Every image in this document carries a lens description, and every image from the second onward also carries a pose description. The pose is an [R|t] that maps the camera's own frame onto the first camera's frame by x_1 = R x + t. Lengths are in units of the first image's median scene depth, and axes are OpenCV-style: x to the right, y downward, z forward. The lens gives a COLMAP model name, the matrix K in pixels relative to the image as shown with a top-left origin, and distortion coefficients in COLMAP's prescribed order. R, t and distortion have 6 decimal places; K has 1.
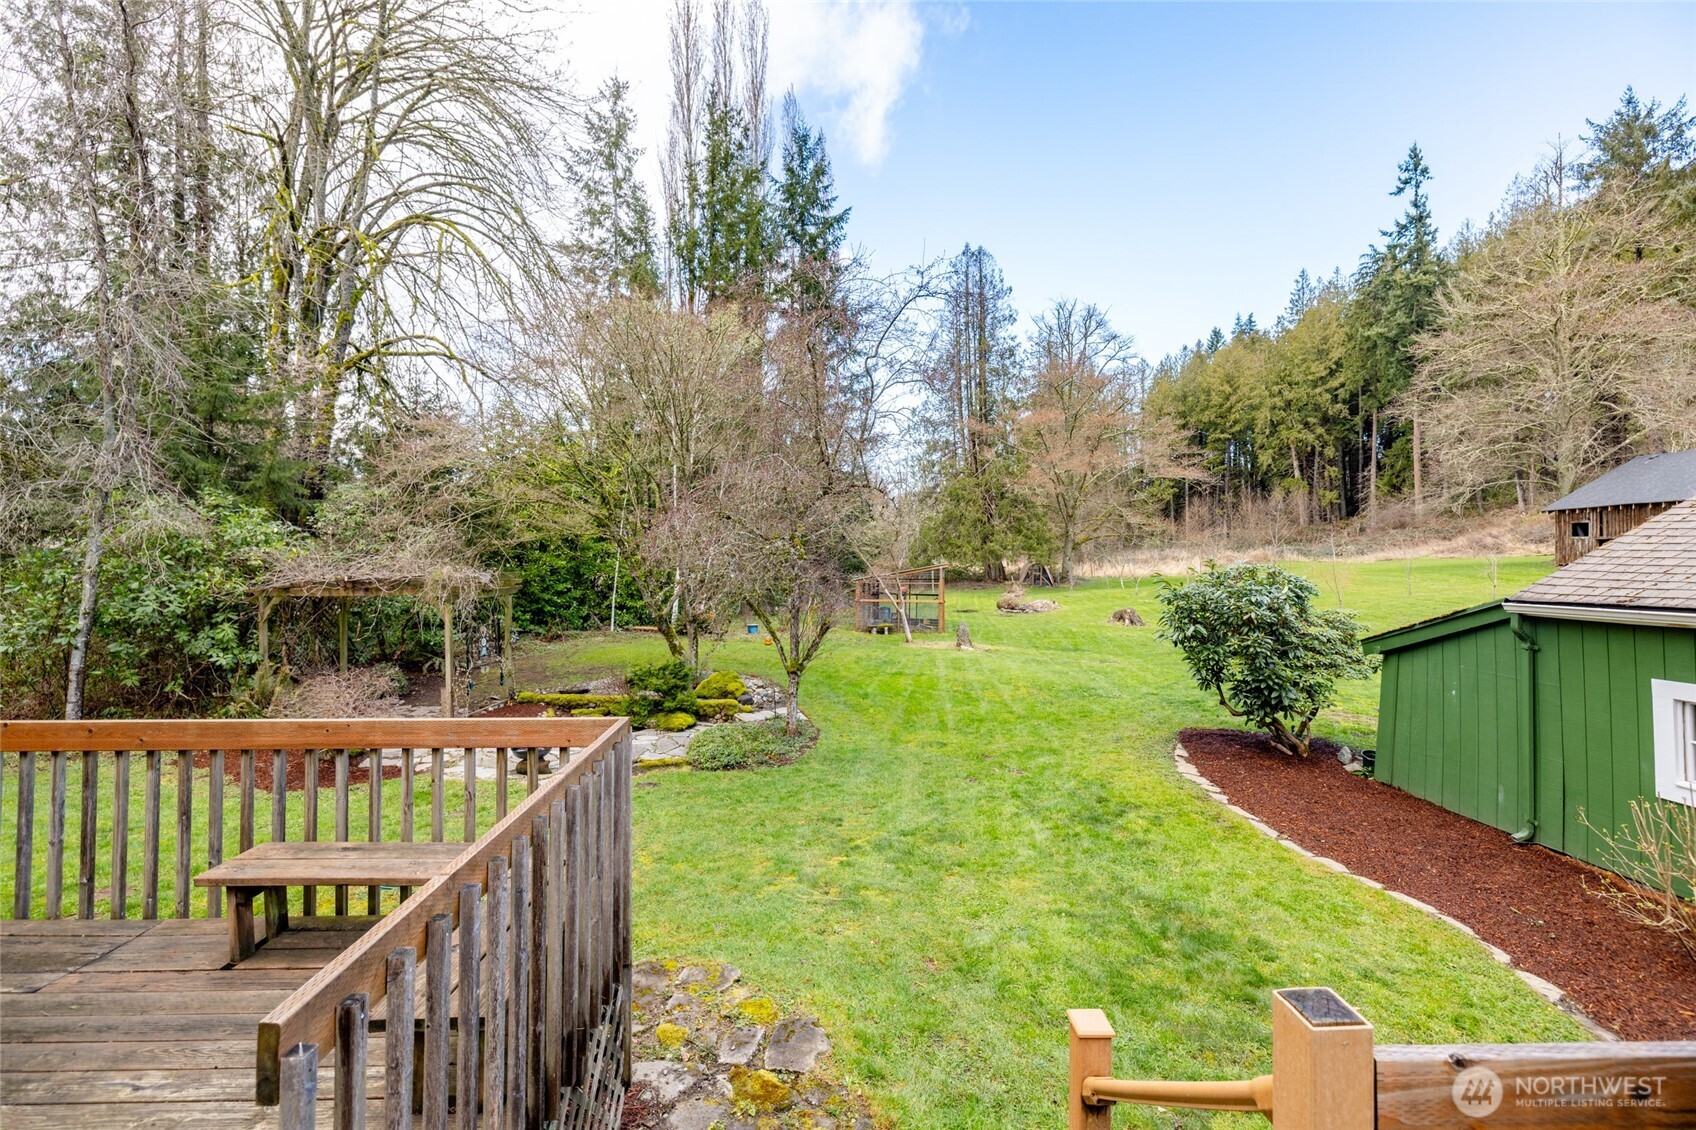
lens RADIAL K [[711.8, 0, 835.8], [0, 711.8, 558.5], [0, 0, 1]] dist [-0.006235, 0.000823]
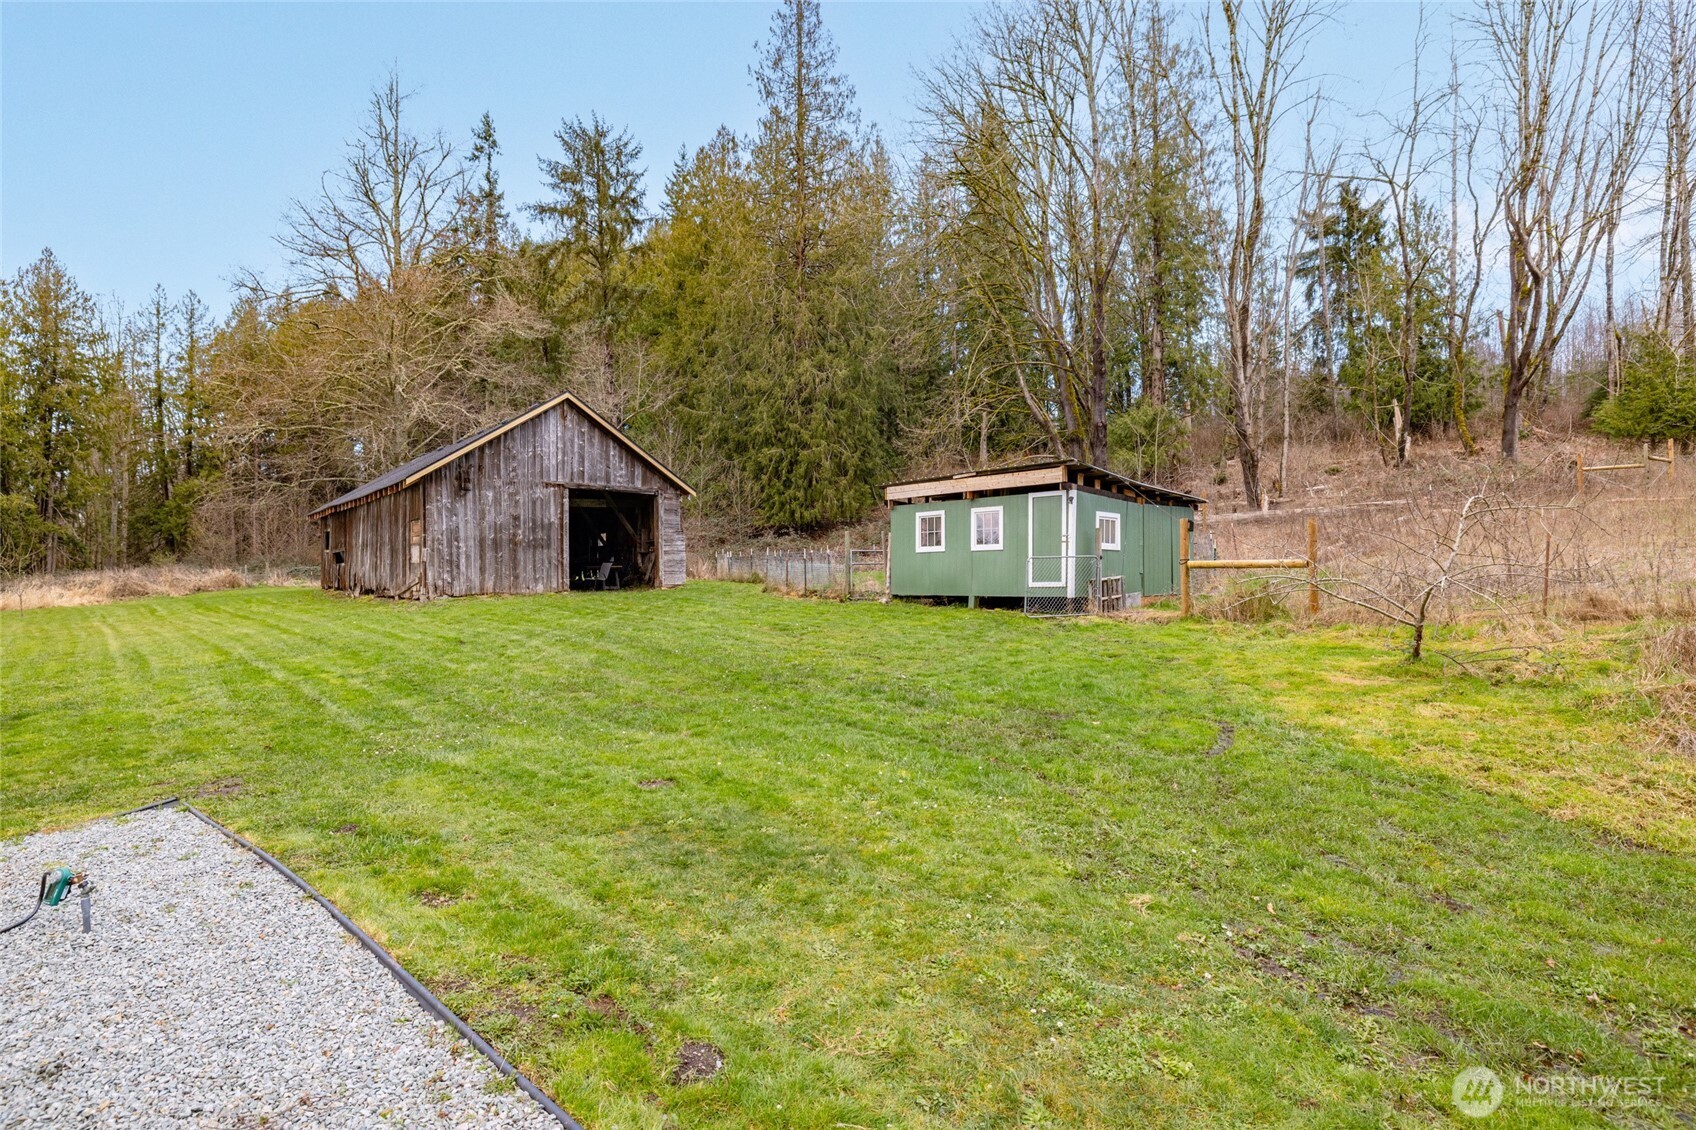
lens RADIAL K [[862.4, 0, 844.7], [0, 862.4, 573.3], [0, 0, 1]] dist [-0.001065, -0.001601]
pose [[0.621418, 0.002278, 0.783476, 0.256633], [0.010456, 0.999883, -0.011201, 0.005507], [-0.783410, 0.015152, 0.621321, -0.000717]]
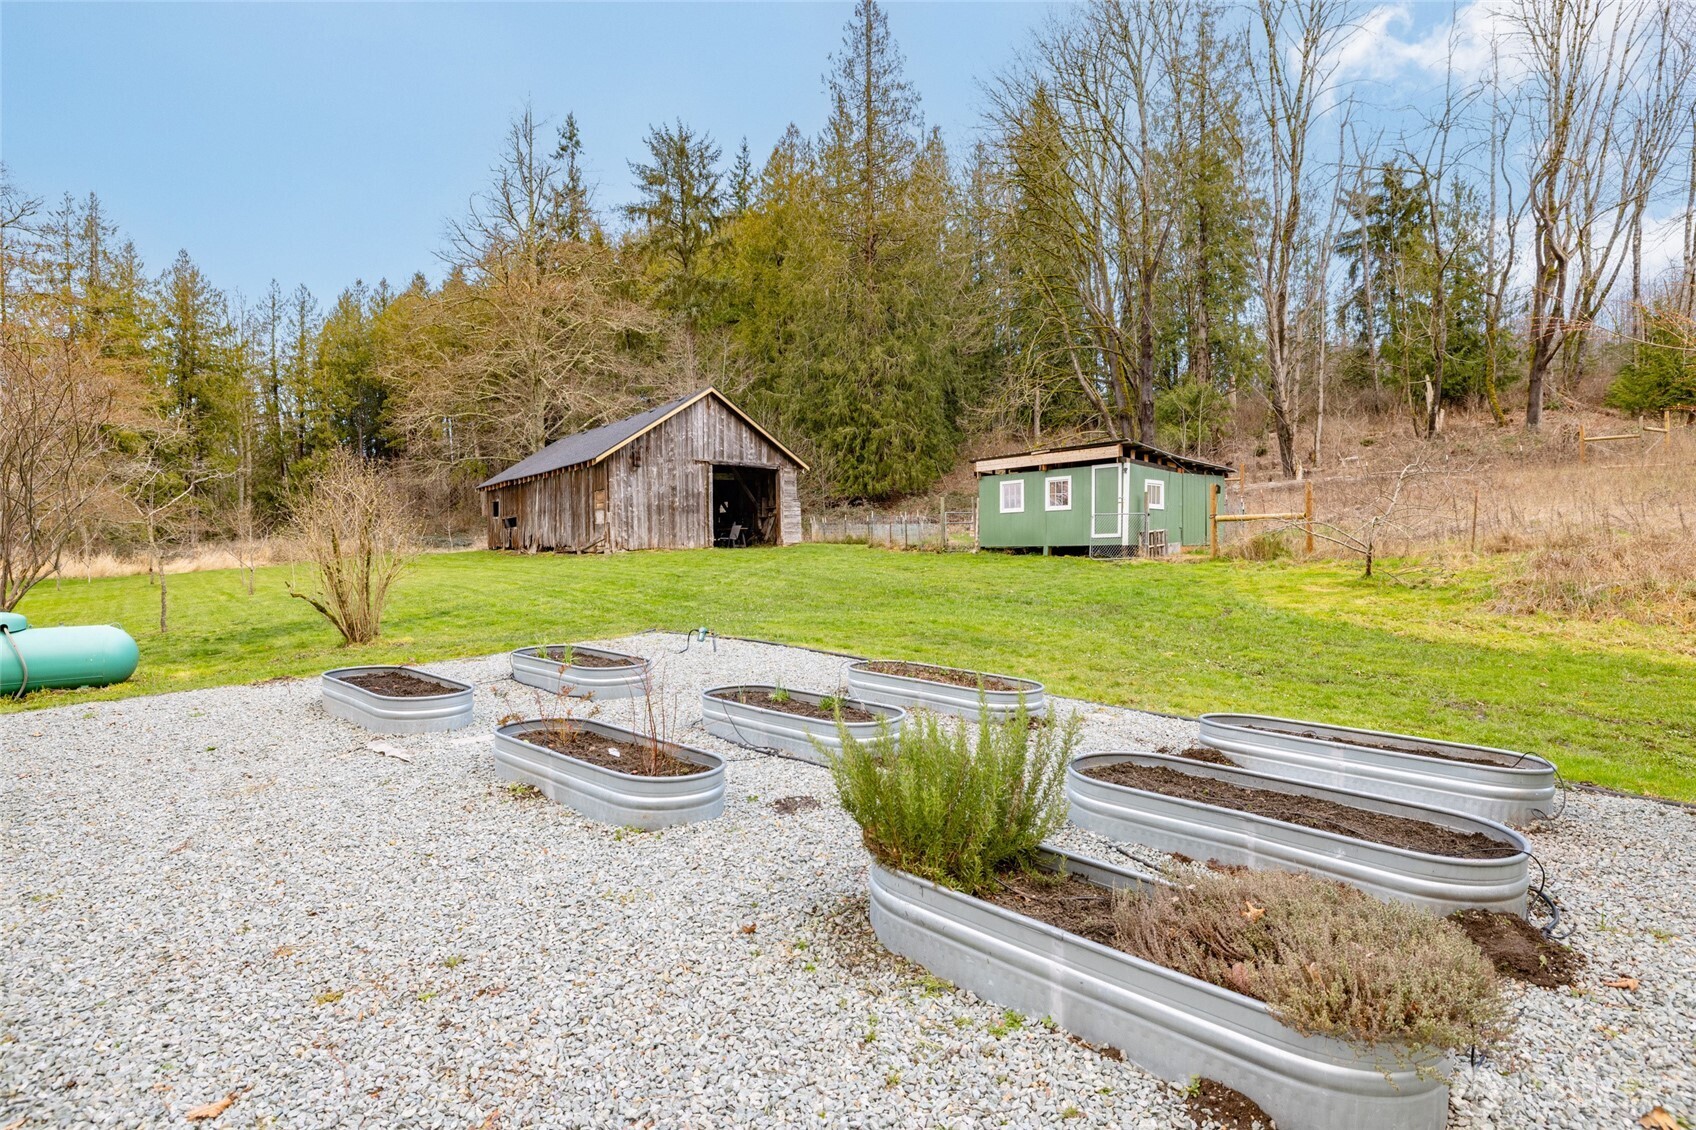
lens RADIAL K [[862.4, 0, 843.3], [0, 862.4, 564.6], [0, 0, 1]] dist [-0.001065, -0.001601]
pose [[0.660265, -0.014379, 0.750895, 0.192930], [0.012934, 0.999886, 0.007773, 0.012243], [-0.750921, 0.004580, 0.660376, -0.025944]]
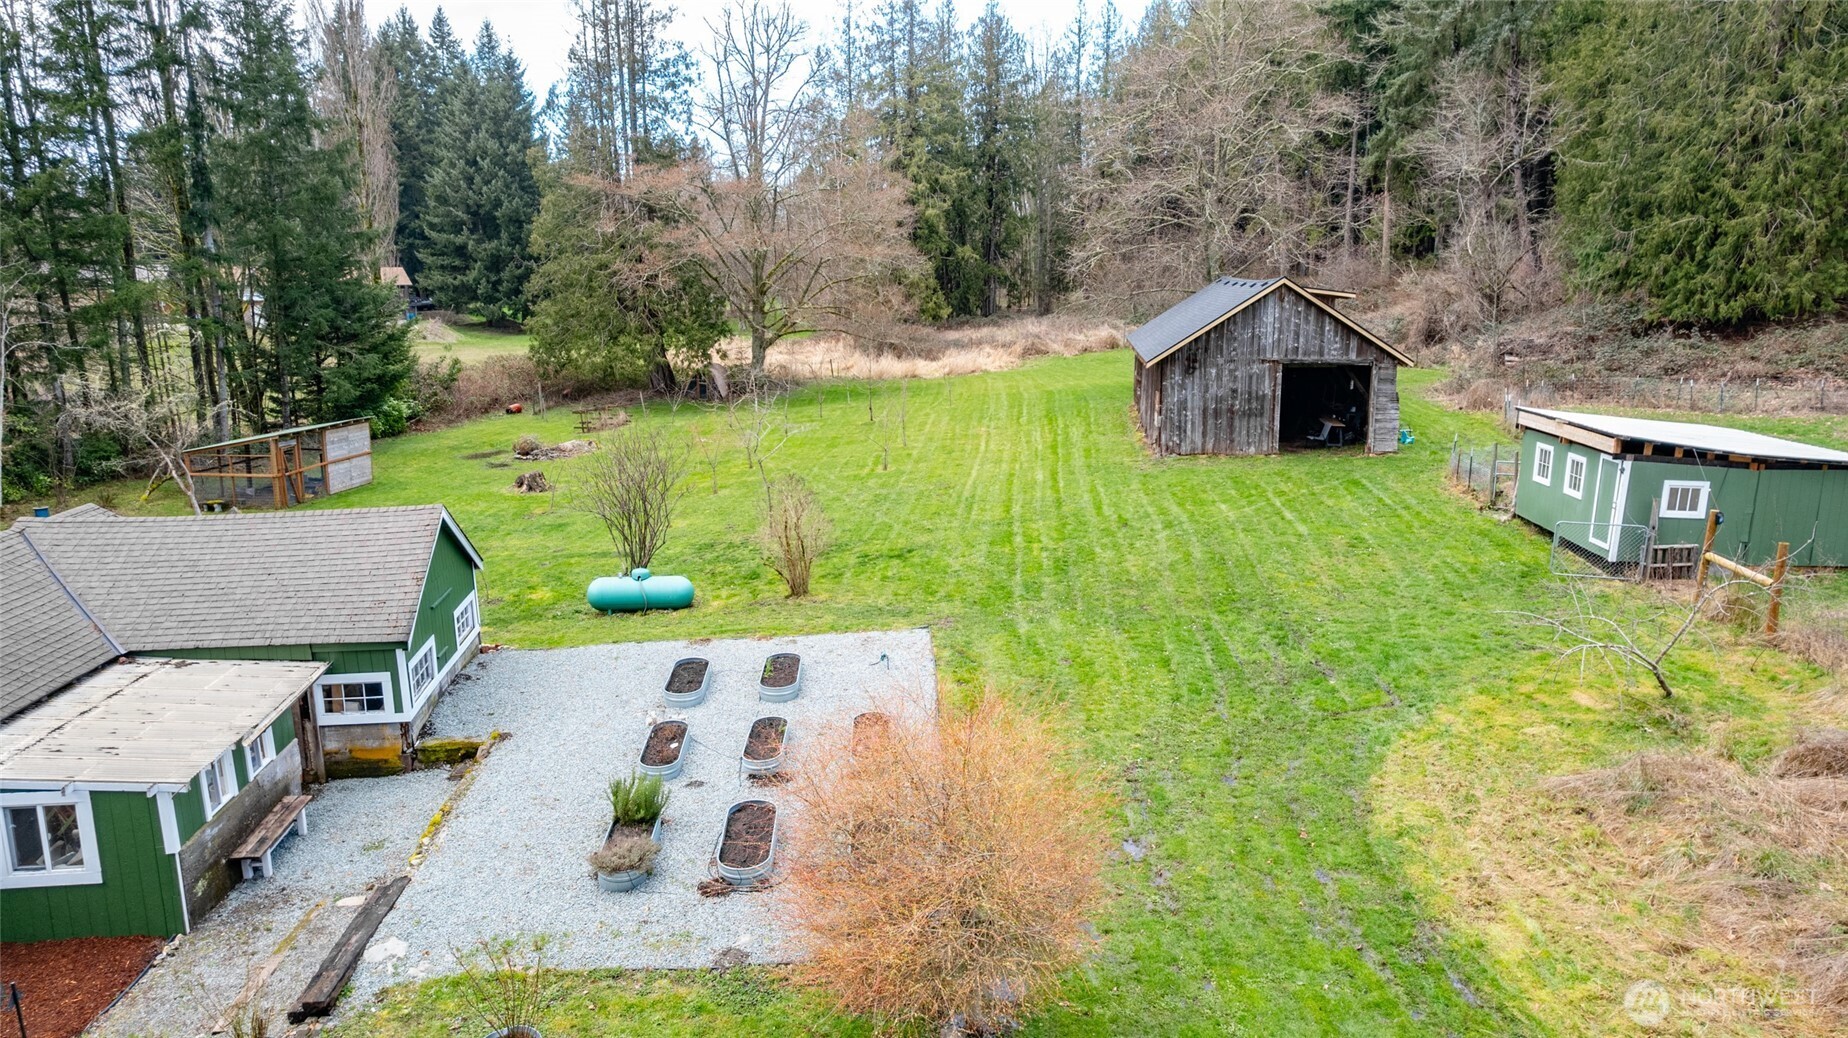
lens RADIAL K [[1226.1, 0, 937.3], [0, 1226.1, 509.2], [0, 0, 1]] dist [-0.014652, 0.001509]
pose [[0.995890, -0.016778, 0.088999, 0.254603], [-0.000828, 0.980962, 0.194200, -0.061484], [-0.090563, -0.193475, 0.976916, -0.193656]]
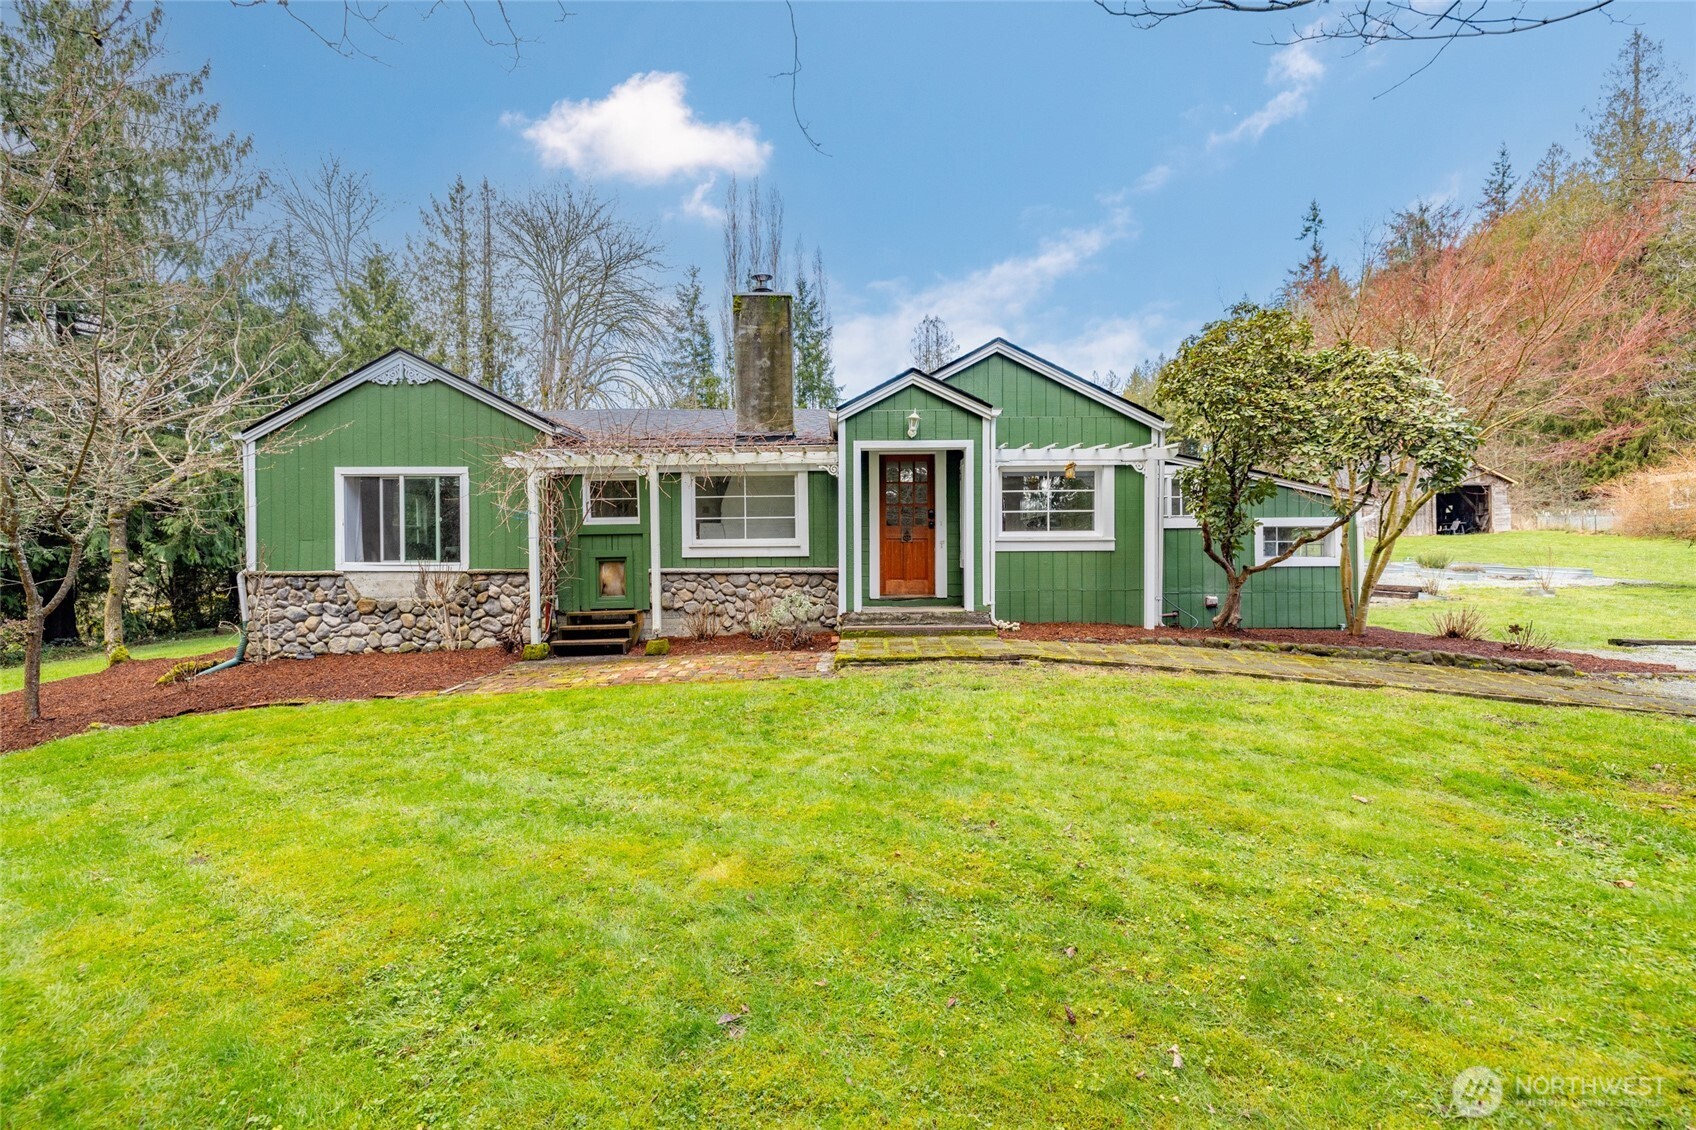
lens RADIAL K [[711.8, 0, 821.6], [0, 711.8, 556.1], [0, 0, 1]] dist [-0.006235, 0.000823]
pose [[0.998554, -0.014417, -0.051787, 0.030156], [0.014416, 0.999896, -0.000400, 0.015129], [0.051787, -0.000347, 0.998658, -0.257148]]
